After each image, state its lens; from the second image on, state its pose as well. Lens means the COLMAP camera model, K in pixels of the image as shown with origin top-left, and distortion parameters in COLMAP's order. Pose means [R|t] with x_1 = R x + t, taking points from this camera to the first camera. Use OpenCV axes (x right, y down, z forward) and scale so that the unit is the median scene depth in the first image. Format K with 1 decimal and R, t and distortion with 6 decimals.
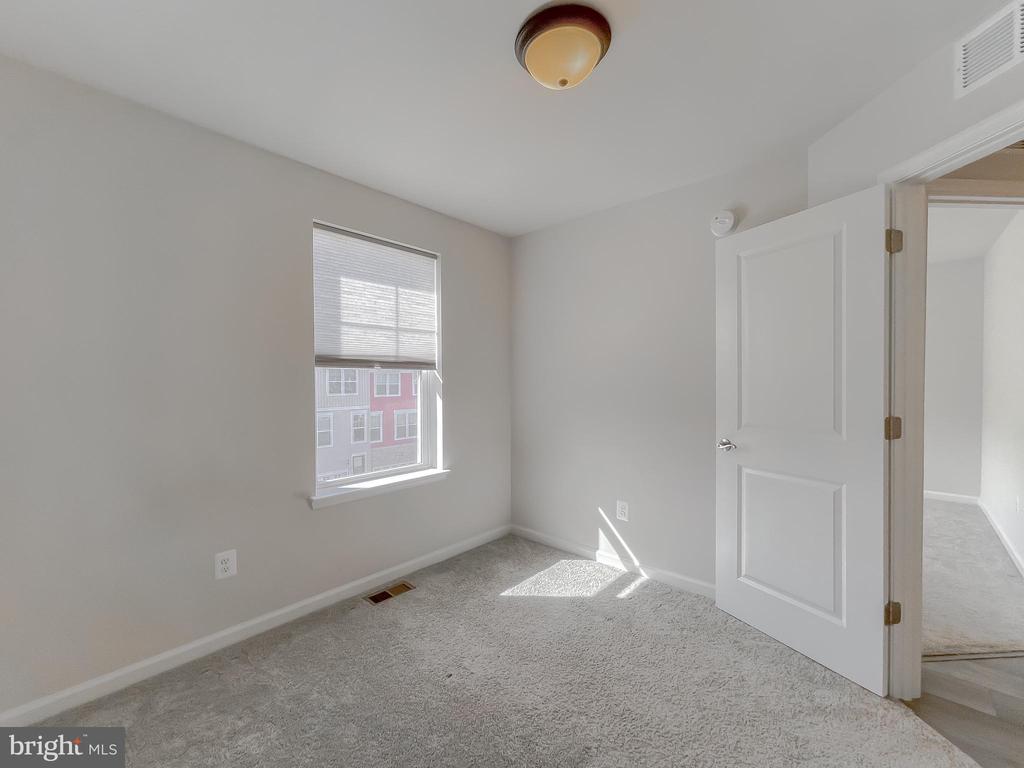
lens RADIAL K [[414.0, 0, 509.7], [0, 414.0, 386.6], [0, 0, 1]] dist [-0.006663, -0.002105]
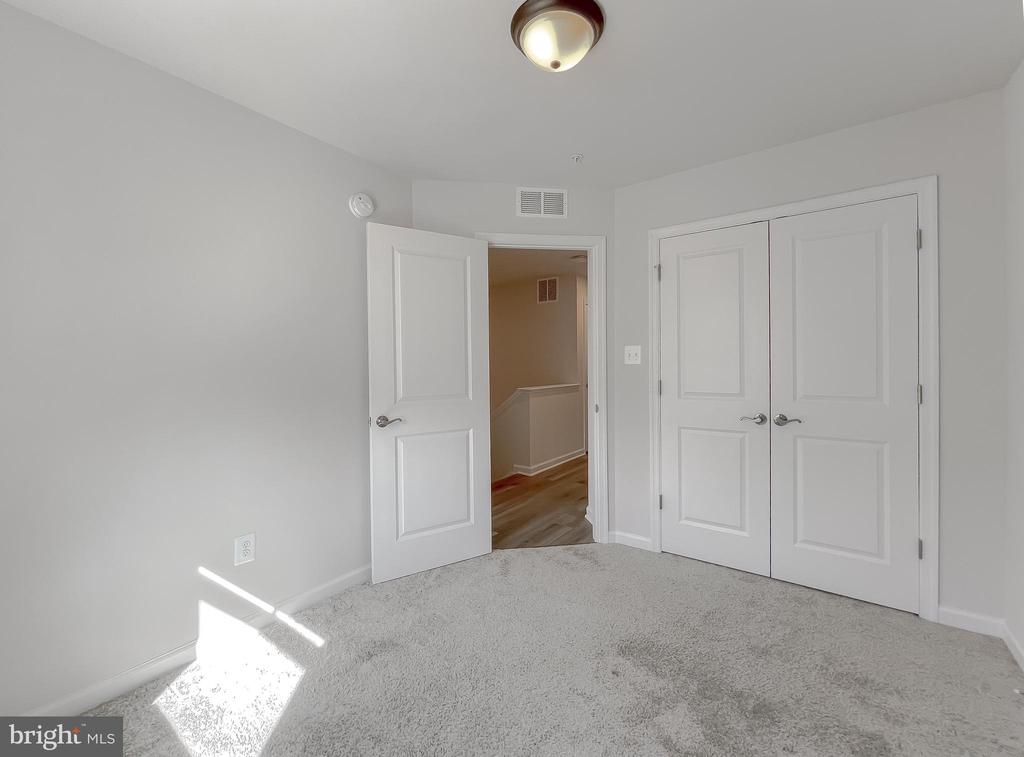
lens RADIAL K [[414.0, 0, 509.4], [0, 414.0, 368.7], [0, 0, 1]] dist [-0.006663, -0.002105]
pose [[-0.099523, 0.000493, 0.995035, -0.476711], [0.021803, 0.999761, 0.001685, 0.010585], [-0.994796, 0.021863, -0.099510, 0.664586]]
